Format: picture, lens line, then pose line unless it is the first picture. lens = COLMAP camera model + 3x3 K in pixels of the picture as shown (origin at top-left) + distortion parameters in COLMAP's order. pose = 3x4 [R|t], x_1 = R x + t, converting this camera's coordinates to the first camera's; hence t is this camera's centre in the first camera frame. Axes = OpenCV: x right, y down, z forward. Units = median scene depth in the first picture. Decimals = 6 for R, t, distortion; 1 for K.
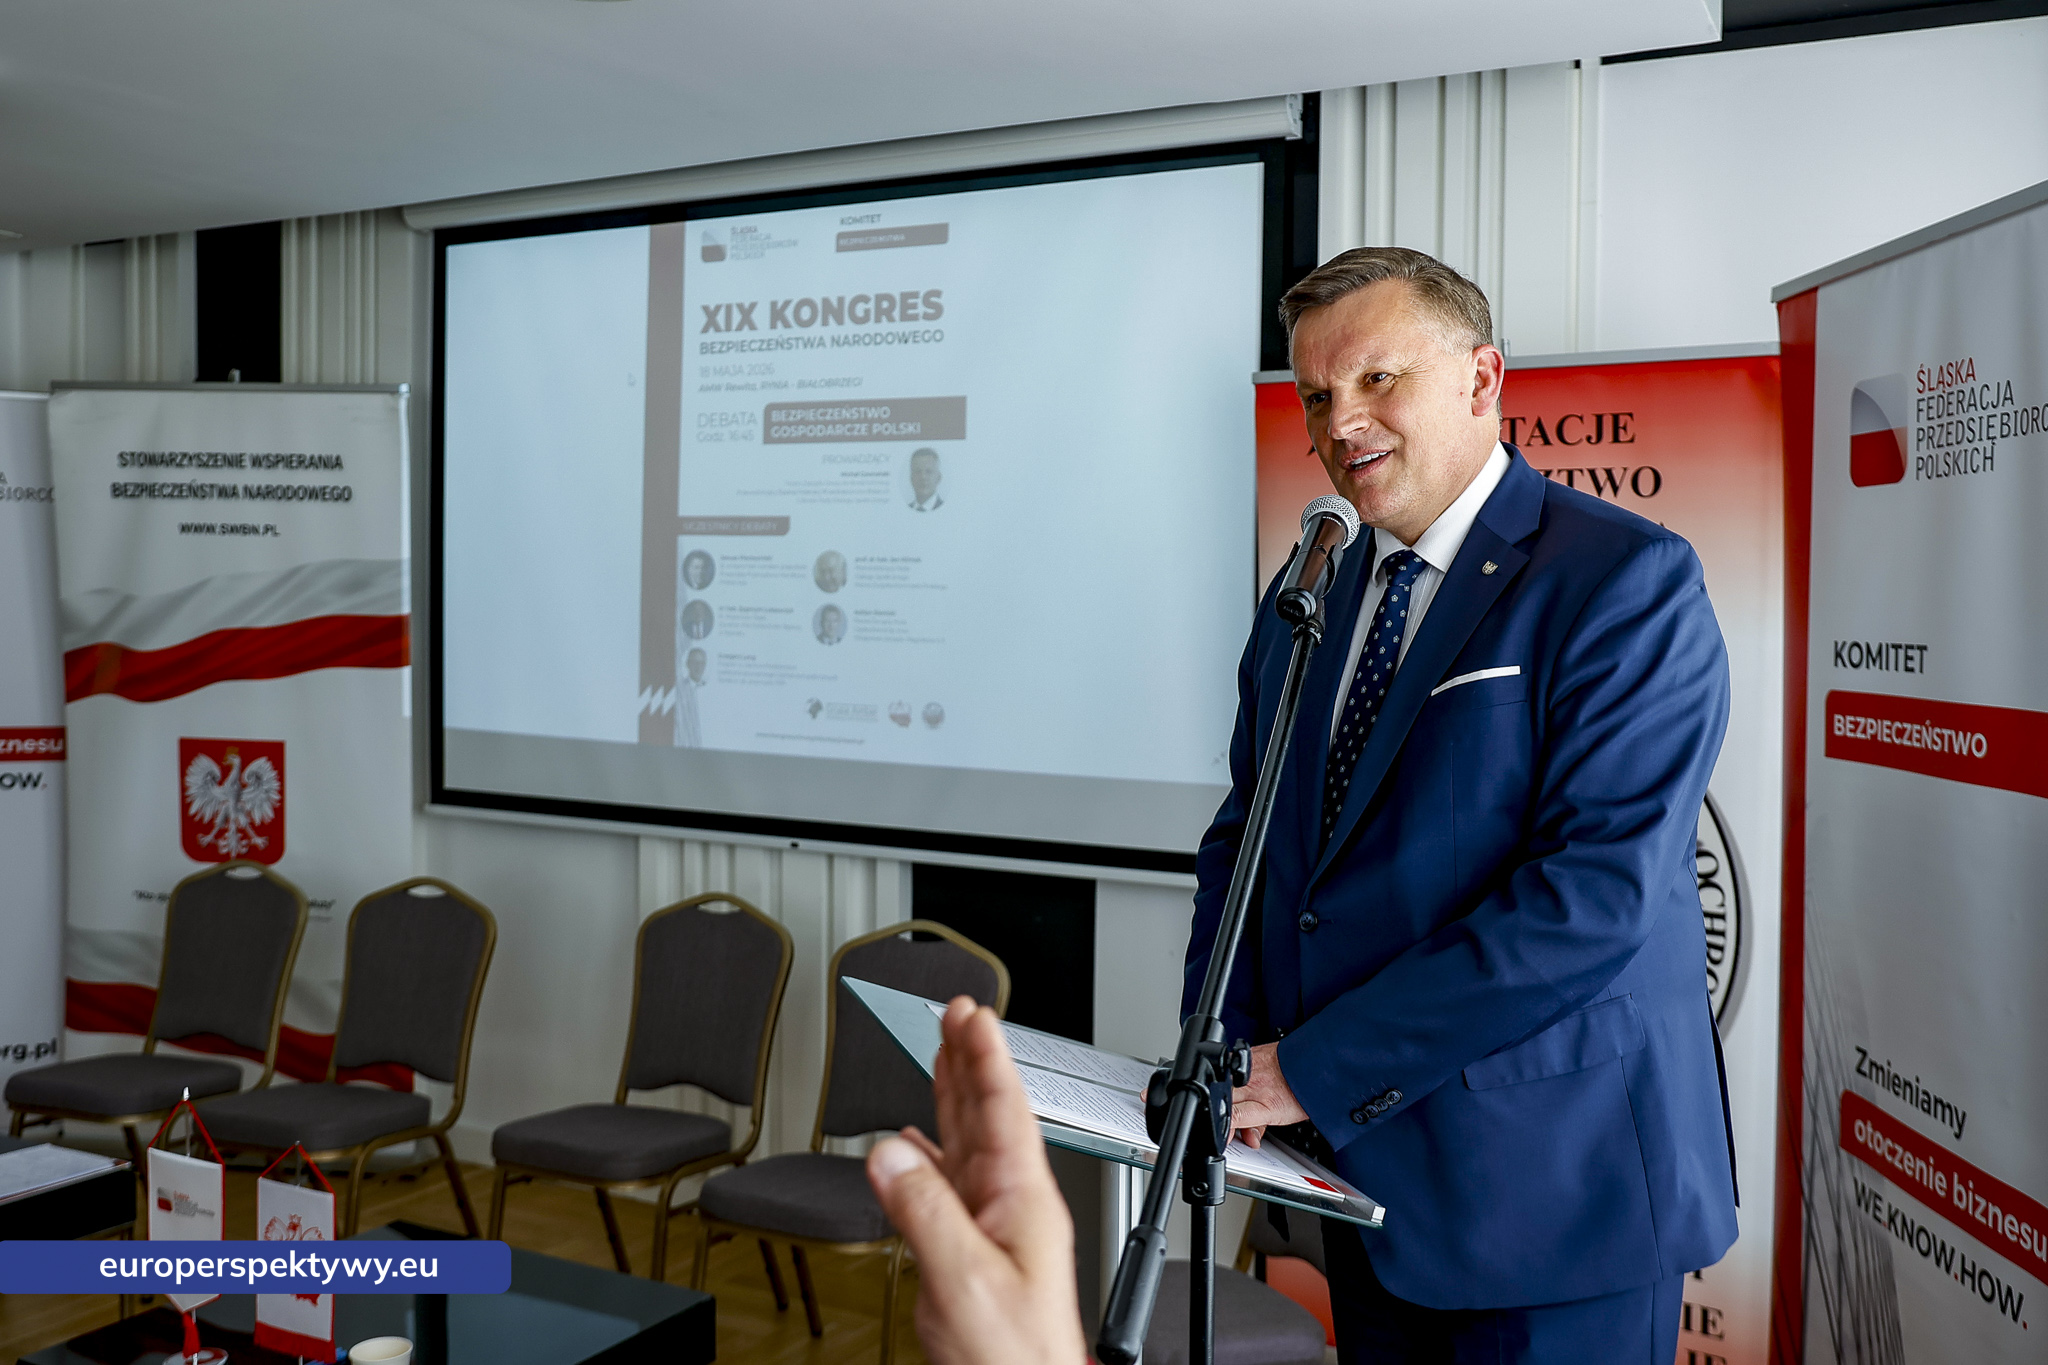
lens RADIAL K [[1912.6, 0, 1024.0], [0, 1912.6, 682.5], [0, 0, 1]] dist [-0.025957, -0.002195]
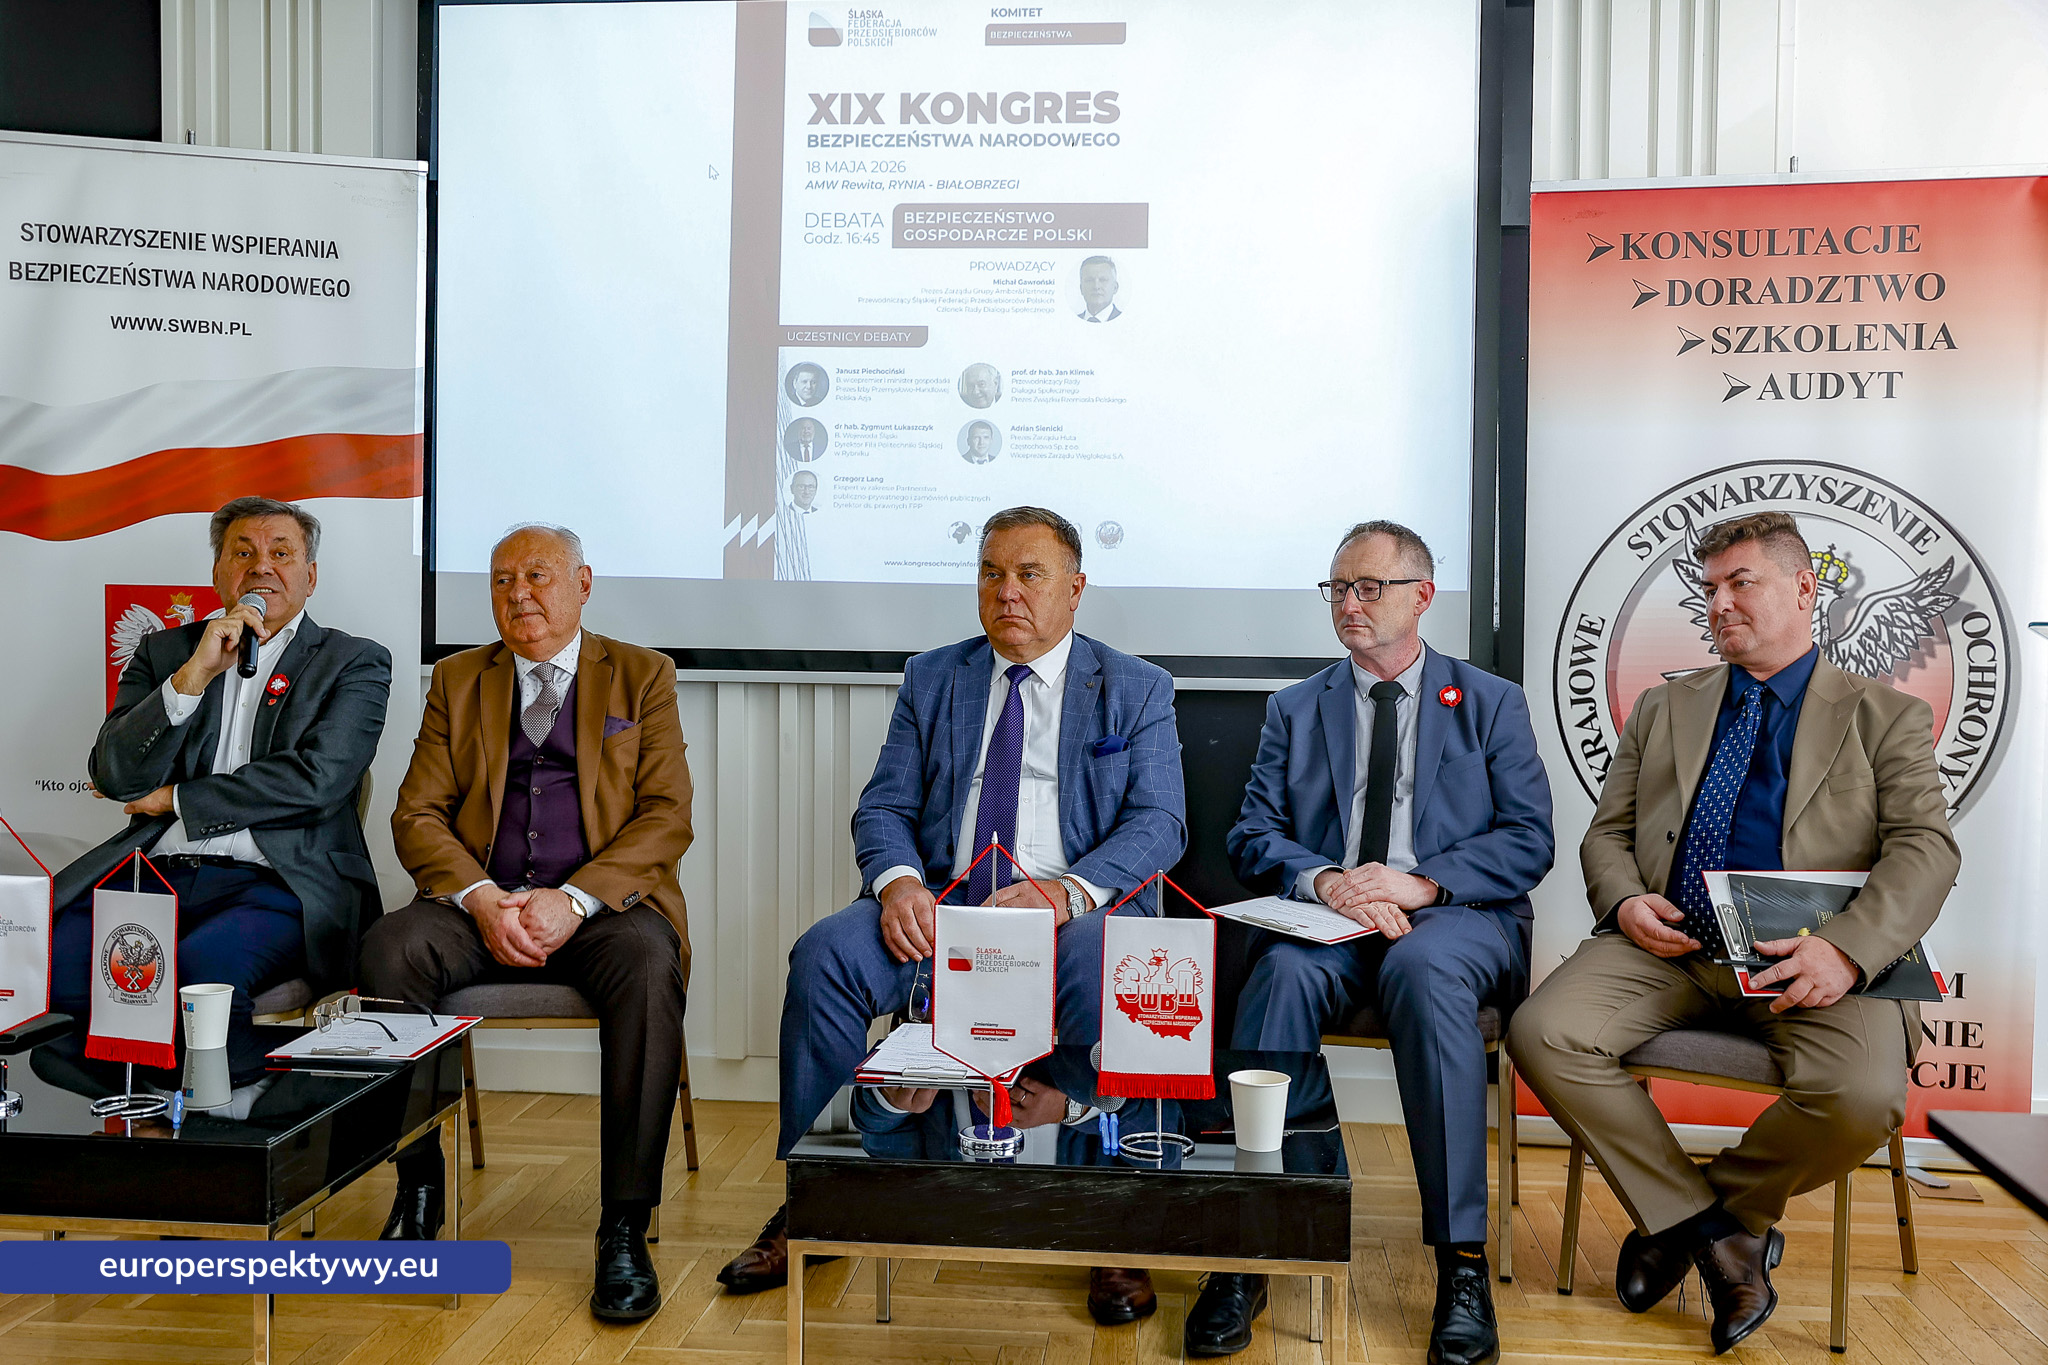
lens RADIAL K [[2140.6, 0, 983.3], [0, 2140.6, 655.7], [0, 0, 1]] dist [0.004878, 0.020749]
pose [[0.925340, -0.016380, 0.378784, -0.492216], [0.019914, 0.999787, -0.005413, 0.079124], [-0.378614, 0.012552, 0.925469, 0.027730]]
